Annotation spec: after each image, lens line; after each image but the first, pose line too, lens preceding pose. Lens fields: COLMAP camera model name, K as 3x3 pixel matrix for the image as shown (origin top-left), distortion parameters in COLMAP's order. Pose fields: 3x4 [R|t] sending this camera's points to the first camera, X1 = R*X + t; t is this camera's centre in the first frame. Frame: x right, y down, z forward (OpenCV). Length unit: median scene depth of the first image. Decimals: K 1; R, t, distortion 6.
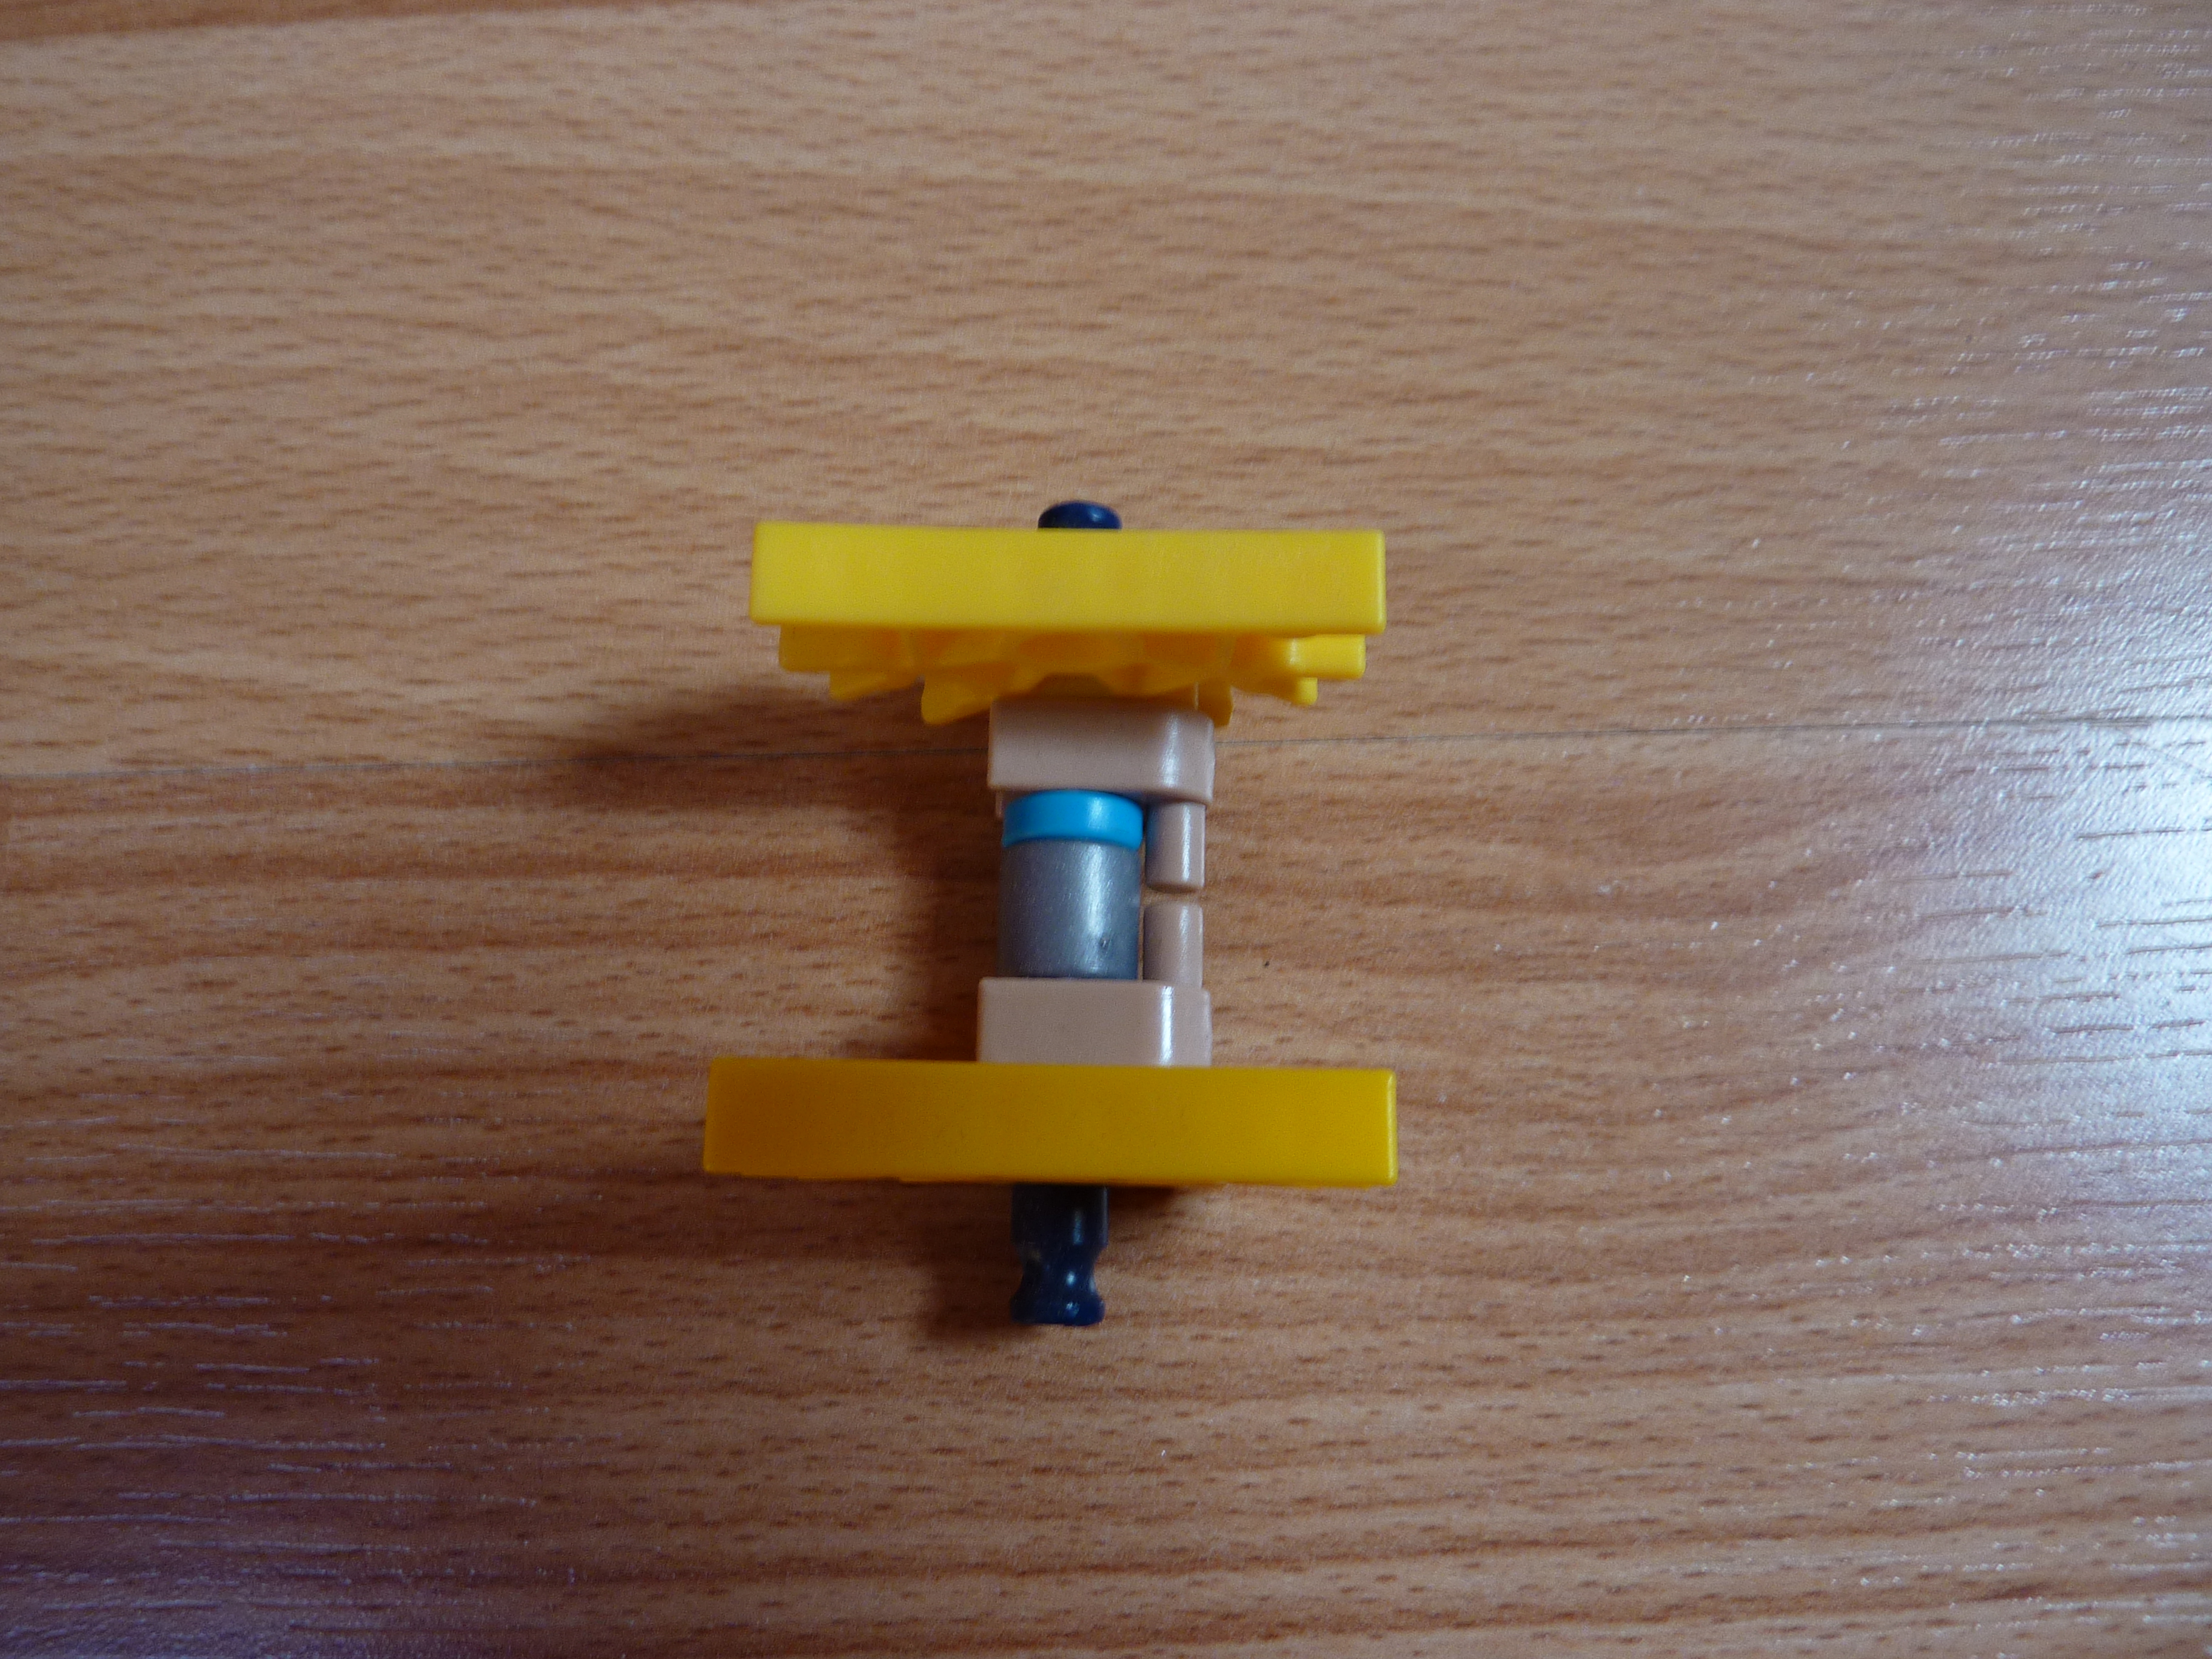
lens RADIAL K [[1636.8, 0, 1112.2], [0, 1636.8, 820.5], [0, 0, 1]] dist [-0.028983, -0.012120]
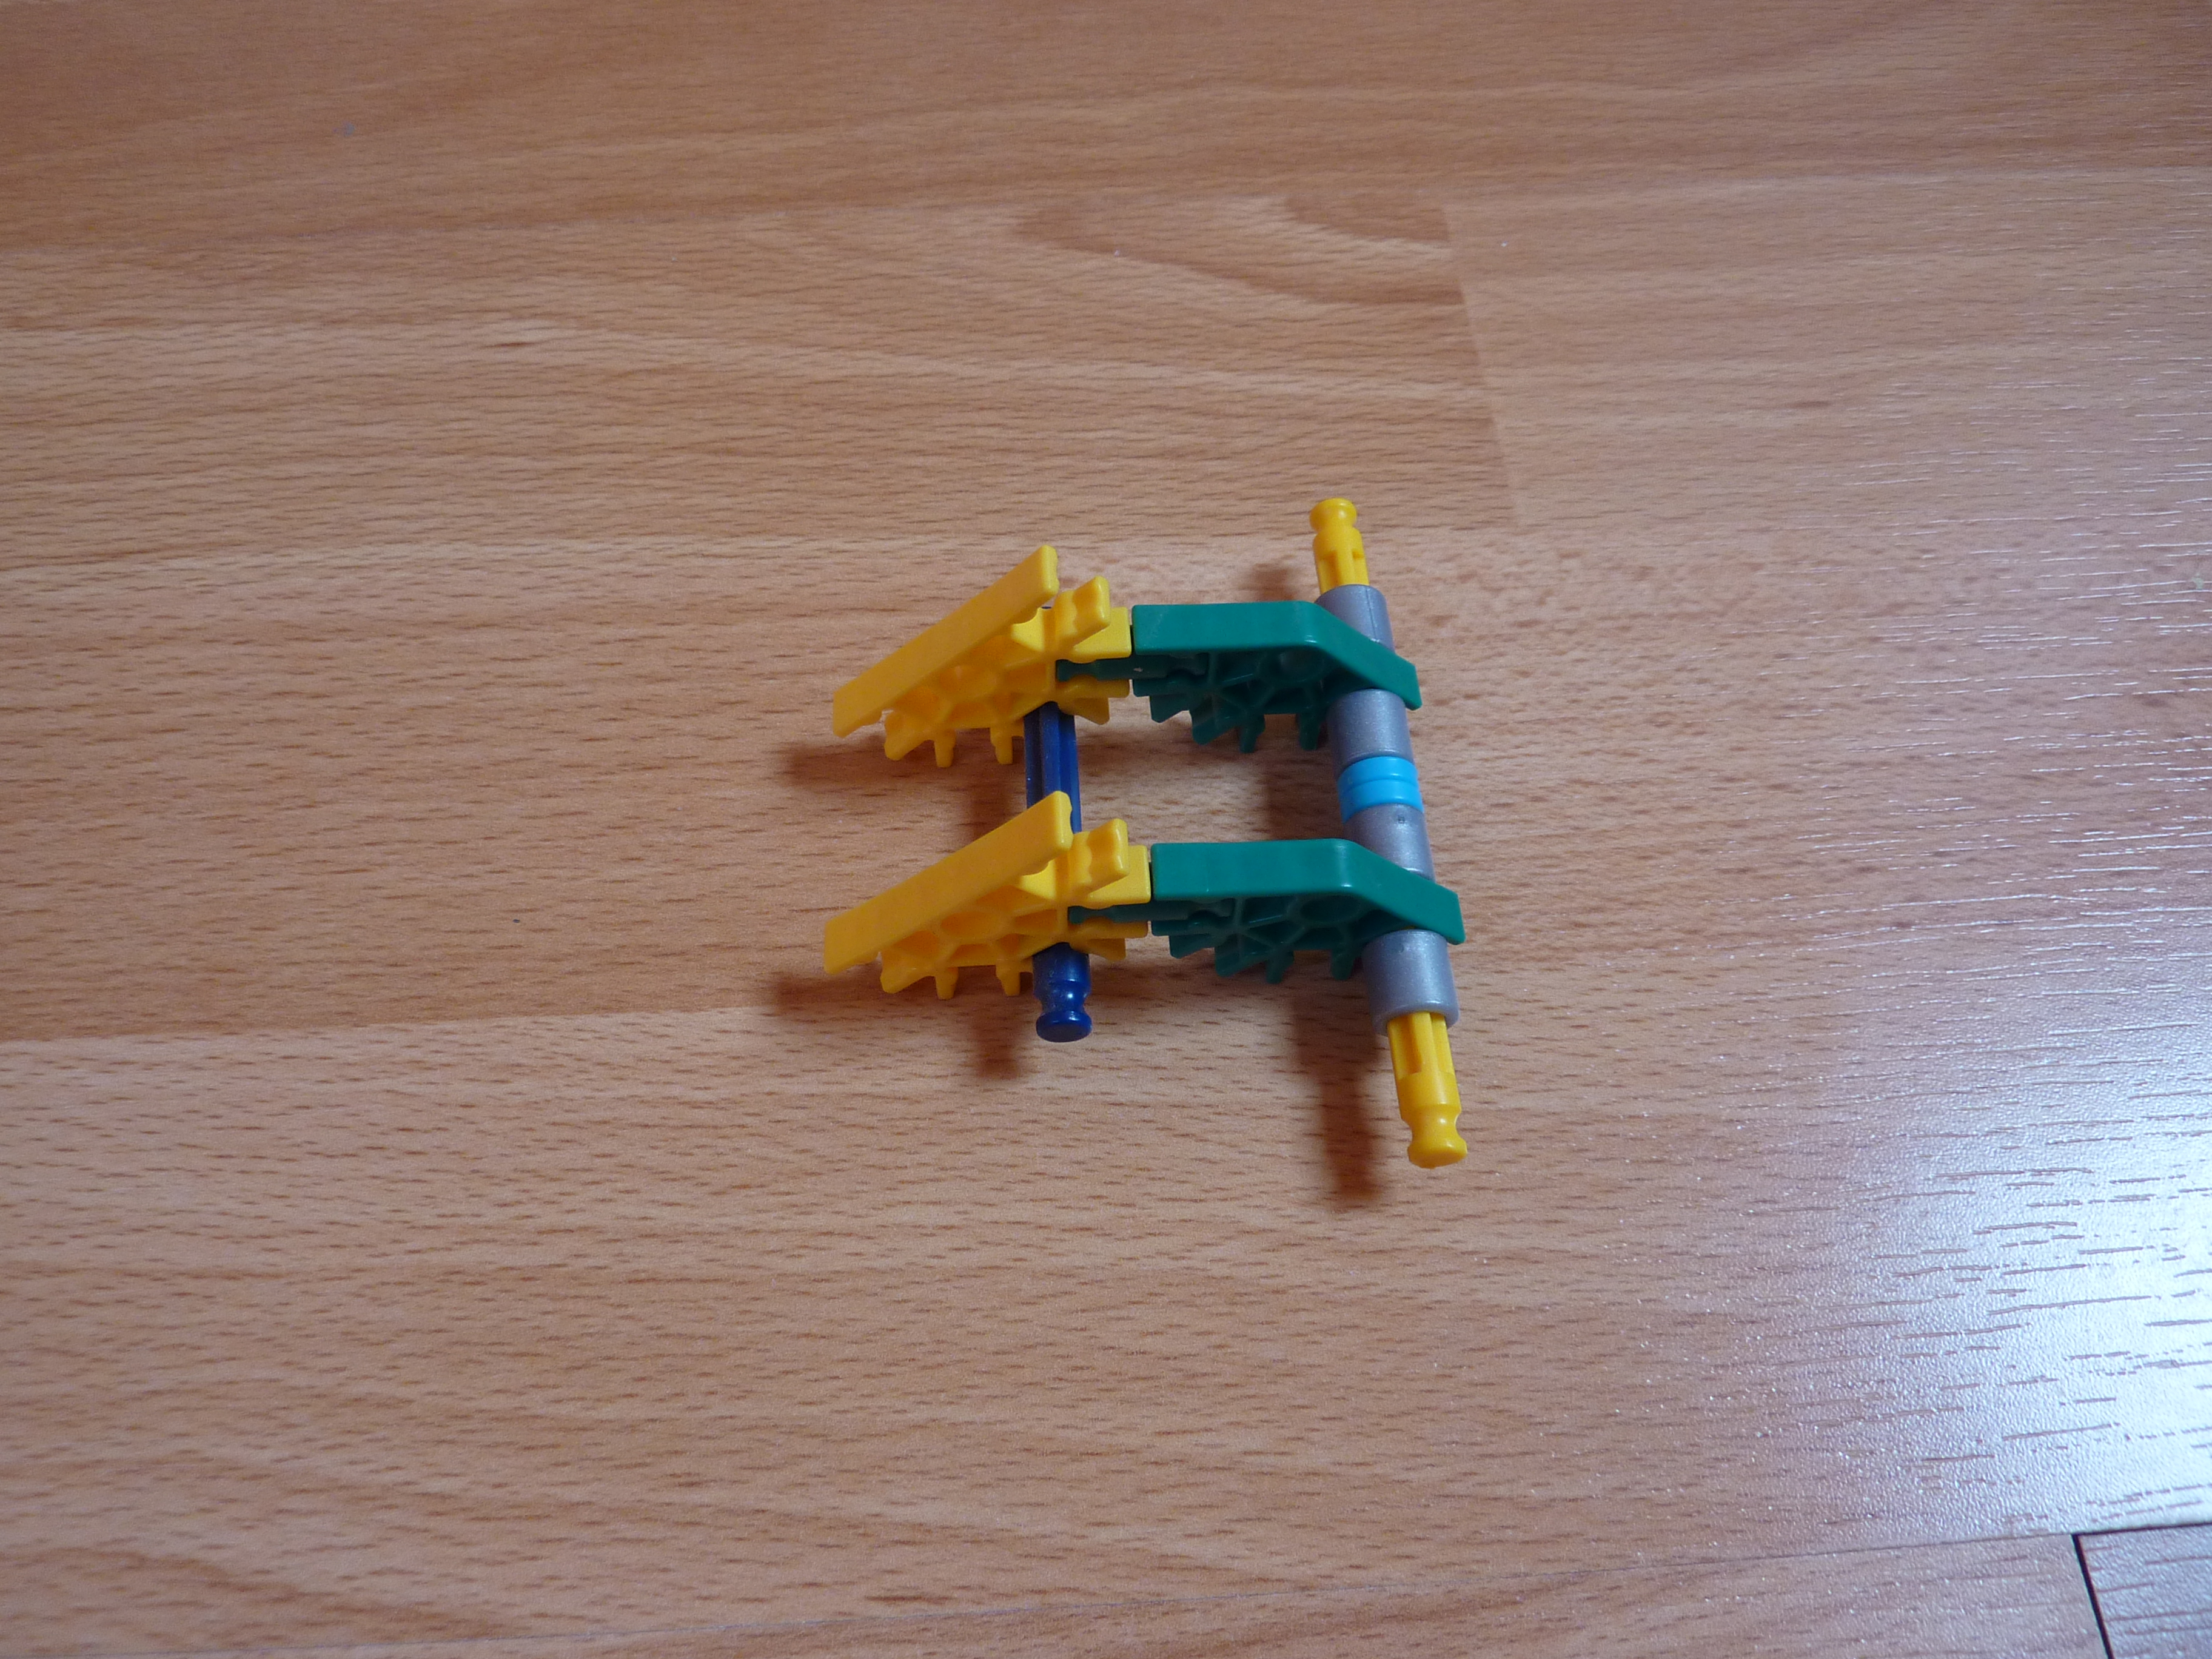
lens RADIAL K [[1636.8, 0, 1097.6], [0, 1636.8, 819.0], [0, 0, 1]] dist [-0.028983, -0.012120]
pose [[0.999163, -0.015685, 0.037788, -0.447947], [0.025717, 0.959098, -0.281902, -0.251481], [-0.031821, 0.282638, 0.958699, -0.413332]]
